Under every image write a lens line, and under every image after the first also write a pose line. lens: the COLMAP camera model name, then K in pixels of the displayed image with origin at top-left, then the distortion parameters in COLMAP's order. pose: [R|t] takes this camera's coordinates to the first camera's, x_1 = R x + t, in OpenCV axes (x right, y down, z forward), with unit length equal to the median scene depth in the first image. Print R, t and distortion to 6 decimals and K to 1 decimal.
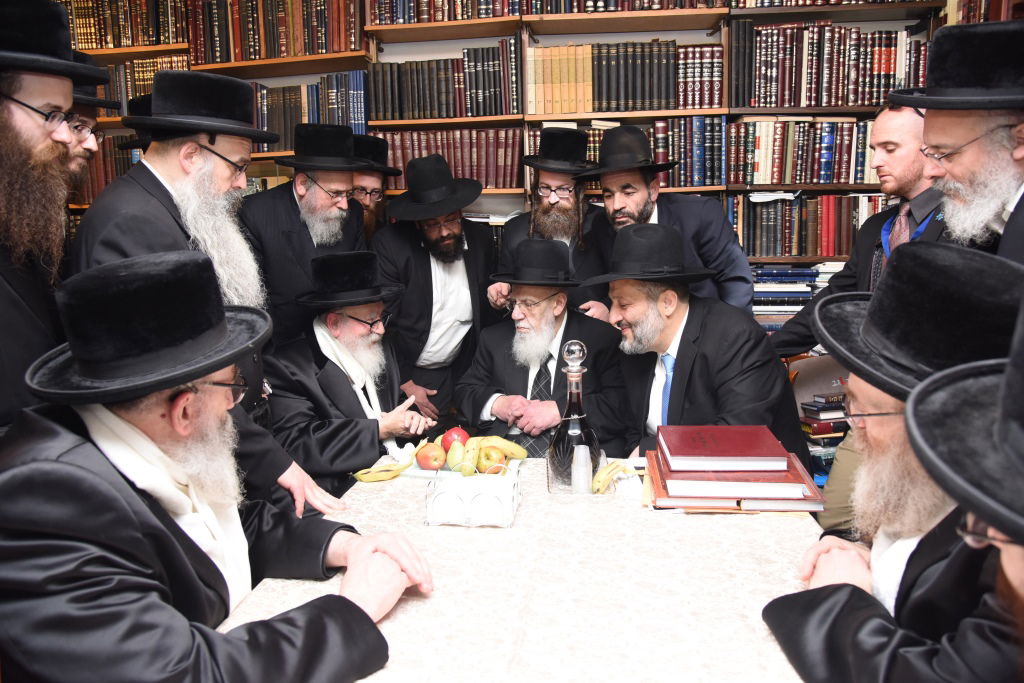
lens RADIAL K [[700.3, 0, 528.4], [0, 700.3, 341.5], [0, 0, 1]] dist [-0.128486, 0.062187]
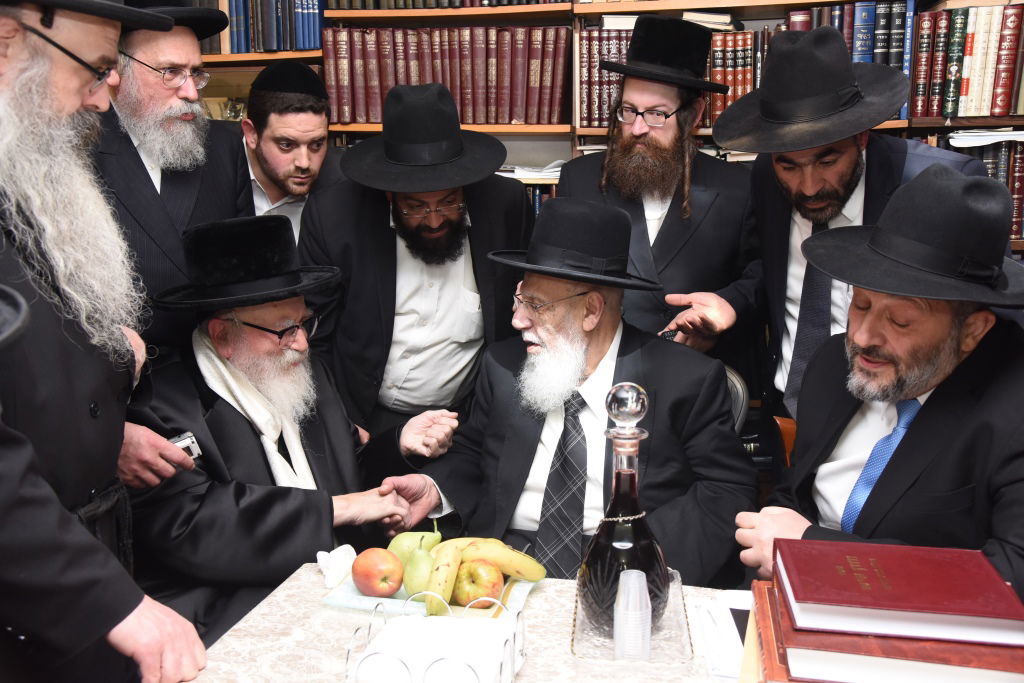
lens RADIAL K [[1000.1, 0, 529.3], [0, 1000.1, 344.8], [0, 0, 1]] dist [0.002646, 0.145913]
pose [[0.997232, 0.027788, -0.068970, 0.025059], [-0.028605, 0.999531, -0.010894, -0.012571], [0.068635, 0.012837, 0.997559, 0.110507]]
